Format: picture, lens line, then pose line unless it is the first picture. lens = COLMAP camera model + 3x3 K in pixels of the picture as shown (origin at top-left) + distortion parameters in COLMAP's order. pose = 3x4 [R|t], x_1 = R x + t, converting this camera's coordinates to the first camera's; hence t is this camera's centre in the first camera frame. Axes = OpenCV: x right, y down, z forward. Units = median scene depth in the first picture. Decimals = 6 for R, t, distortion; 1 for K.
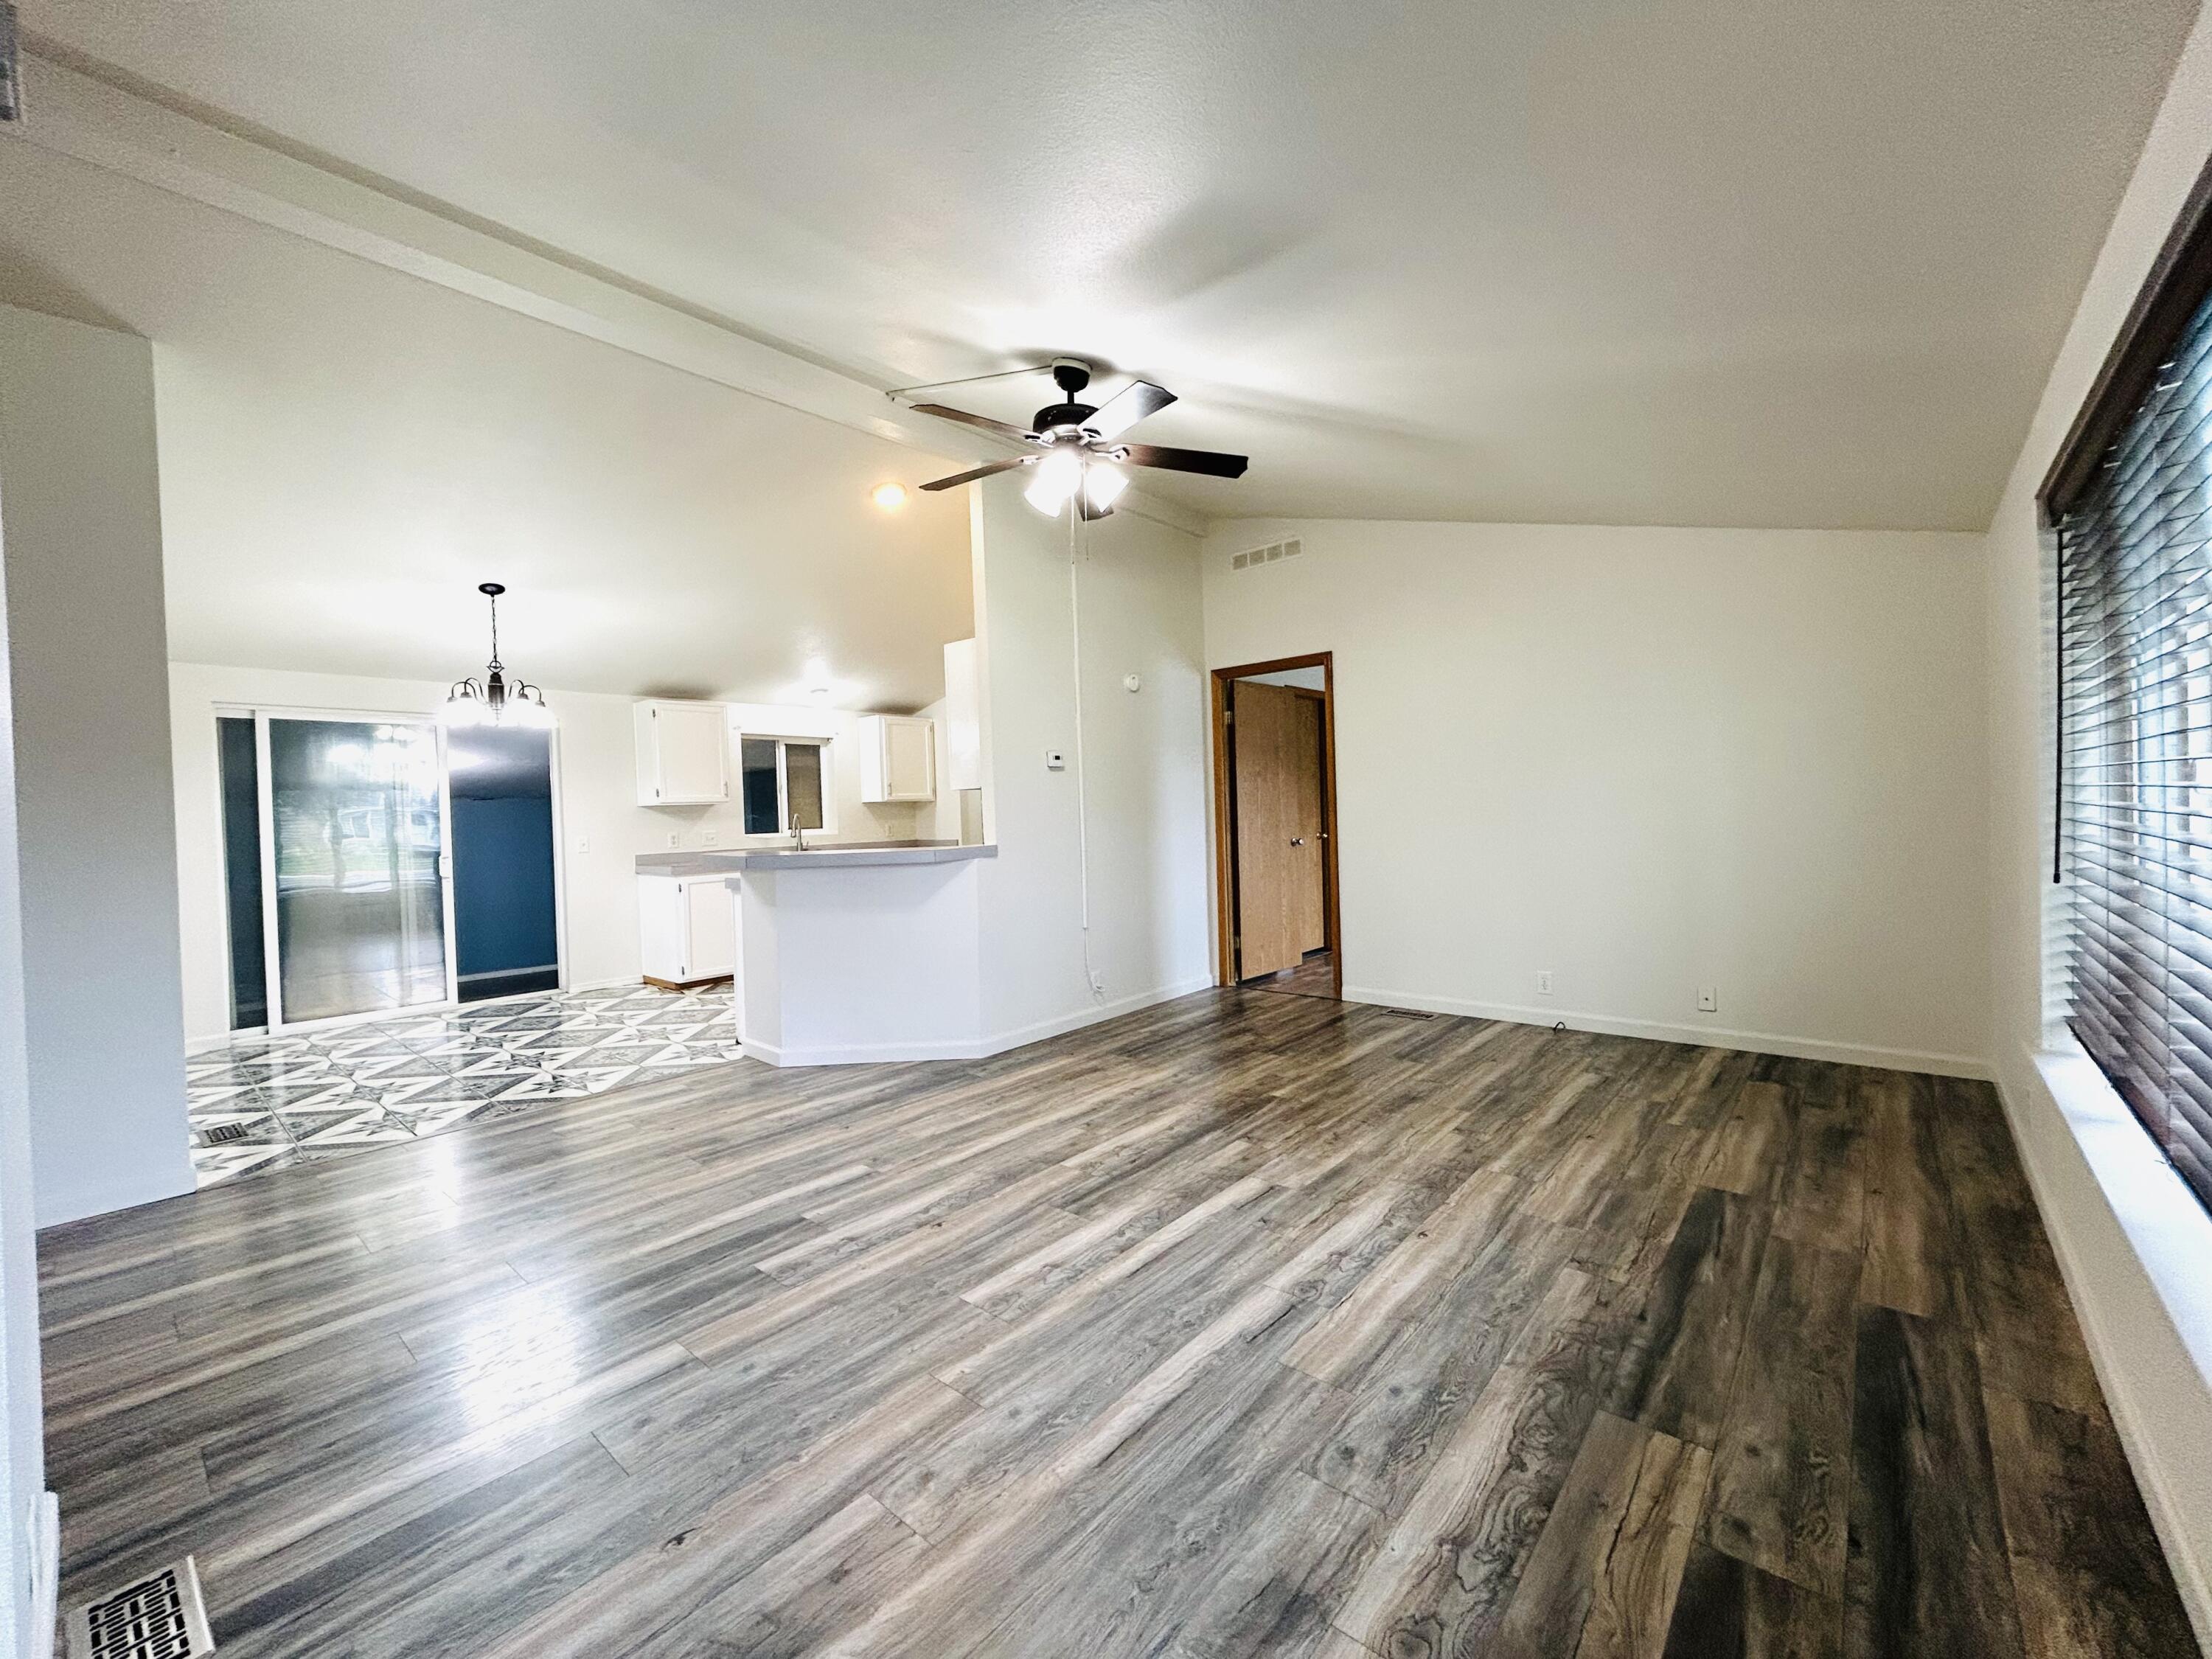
lens RADIAL K [[888.0, 0, 1106.0], [0, 888.0, 829.5], [0, 0, 1]] dist [-0.003143, -0.000472]
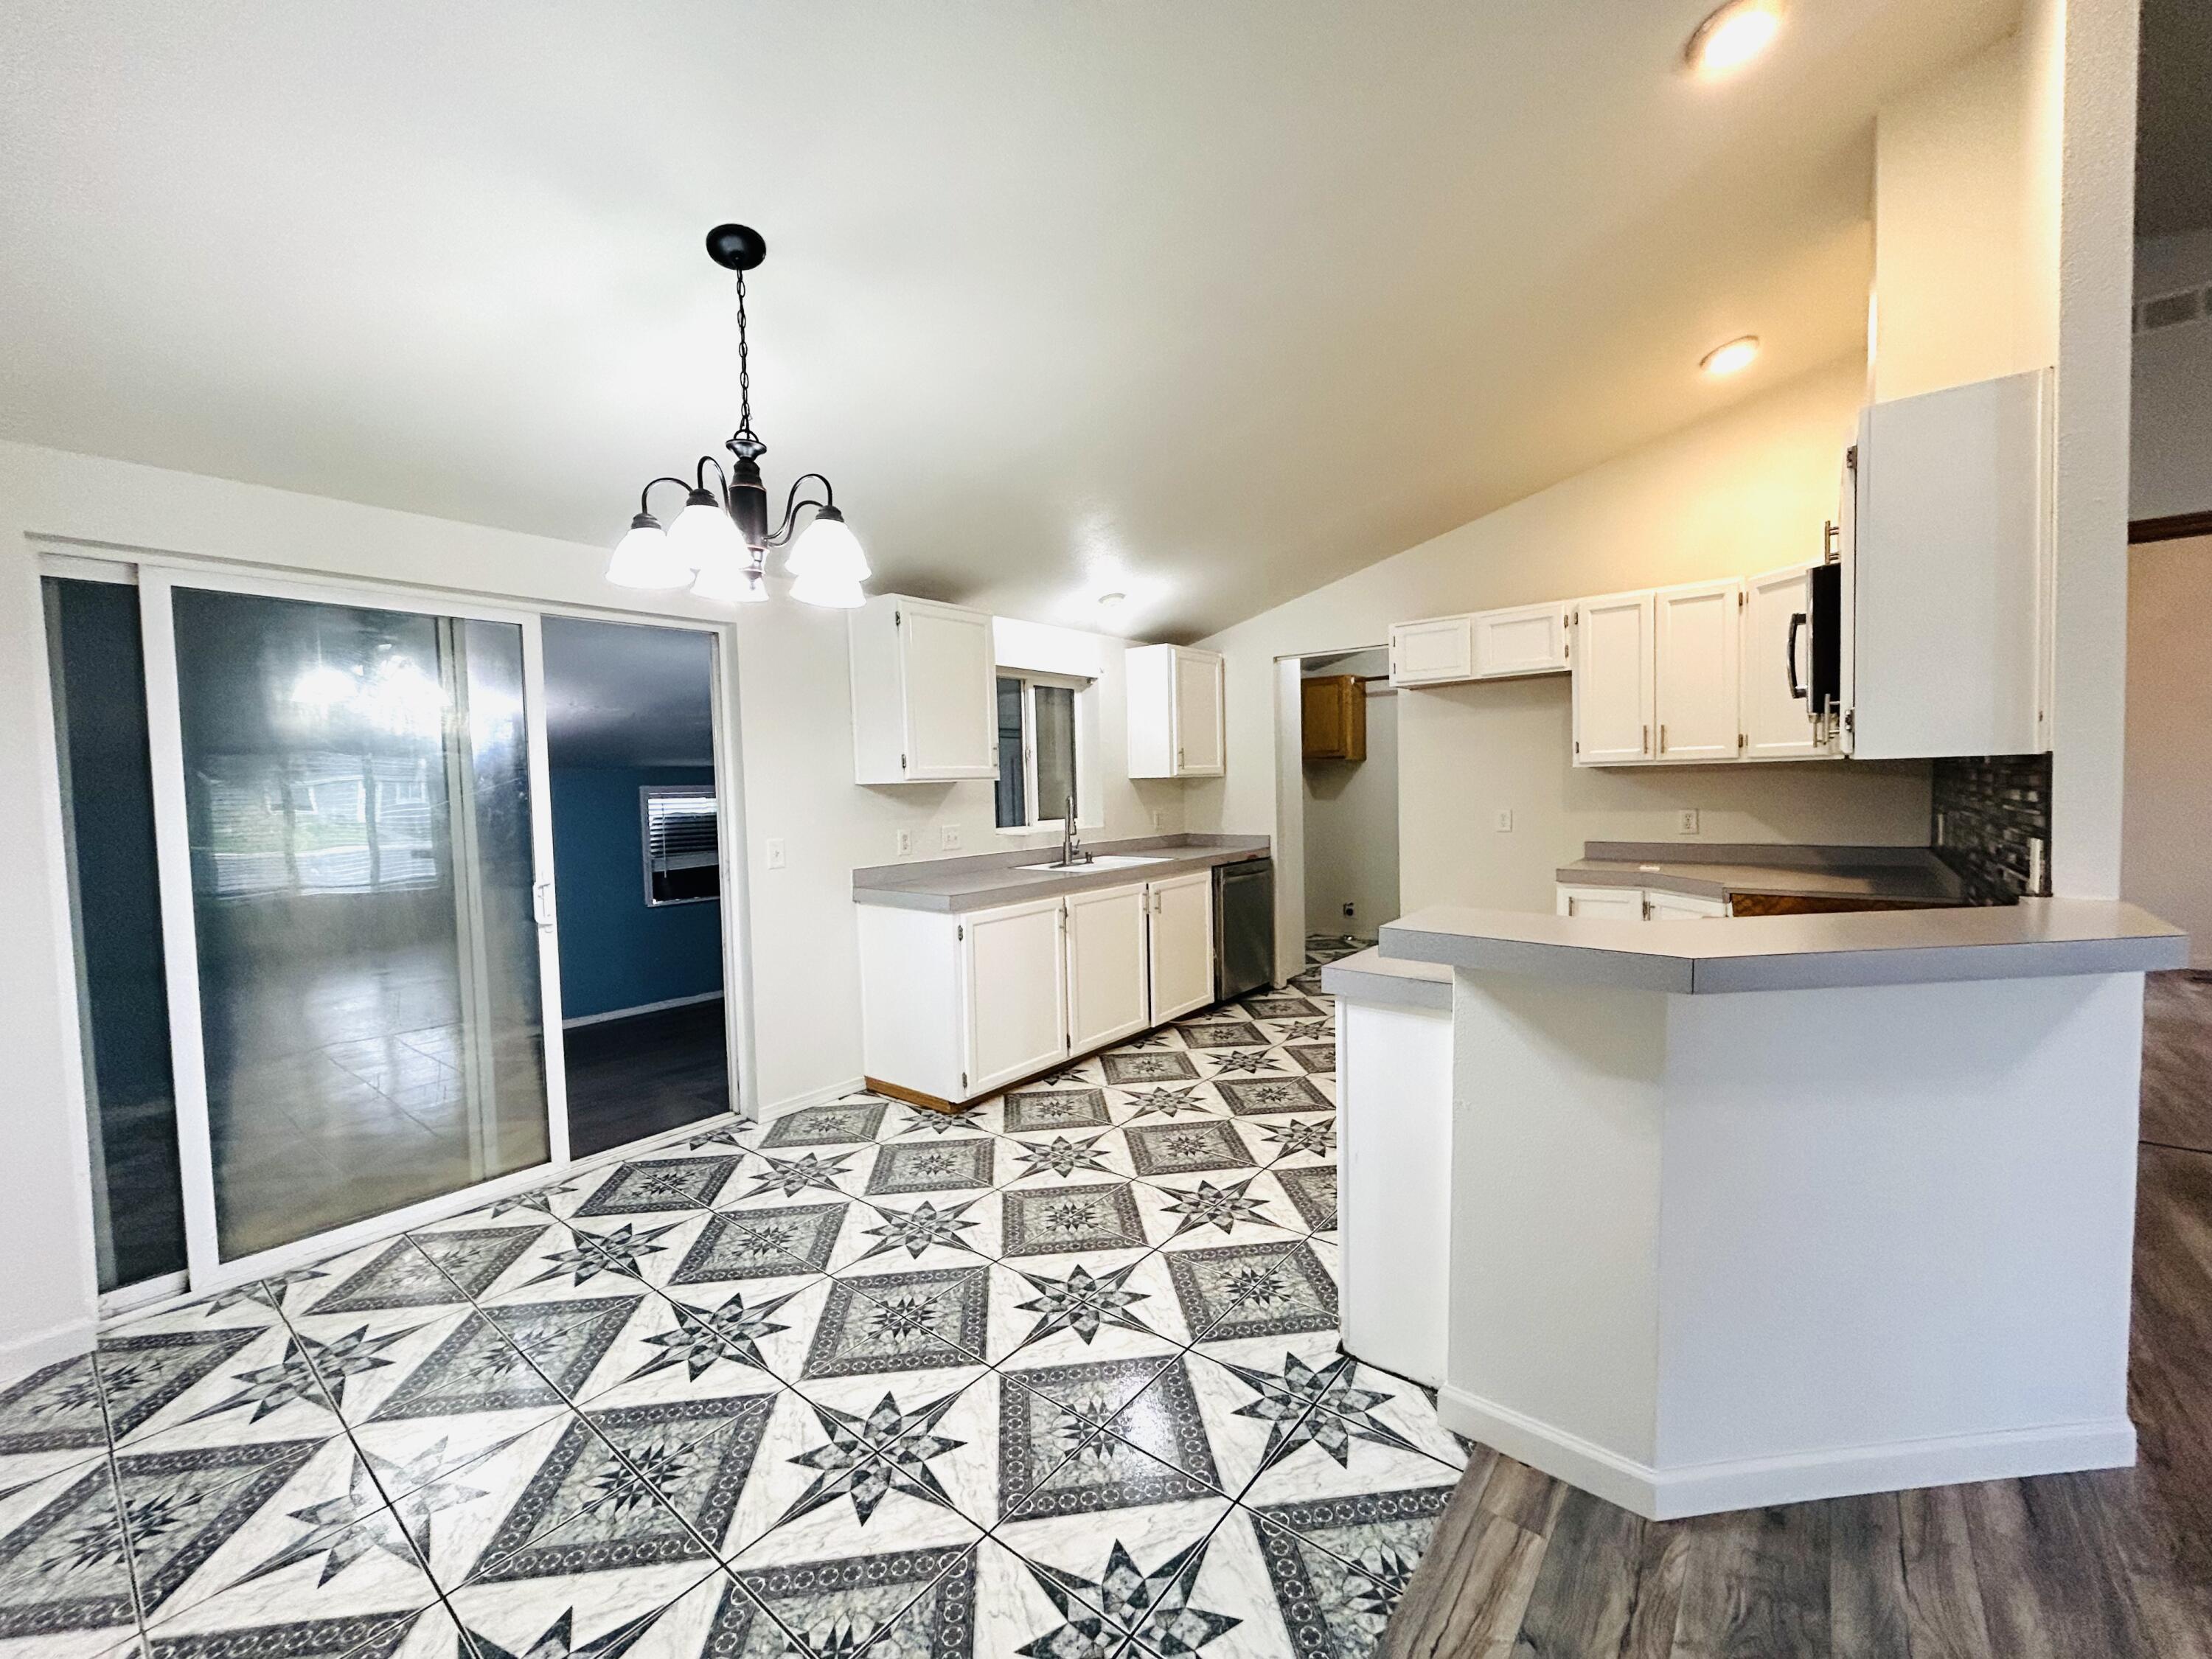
lens RADIAL K [[888.0, 0, 1106.0], [0, 888.0, 829.5], [0, 0, 1]] dist [-0.003143, -0.000472]
pose [[0.999242, 0.004188, 0.038704, -0.388898], [-0.005407, 0.999491, 0.031425, -0.016067], [-0.038553, -0.031611, 0.998756, 0.421349]]
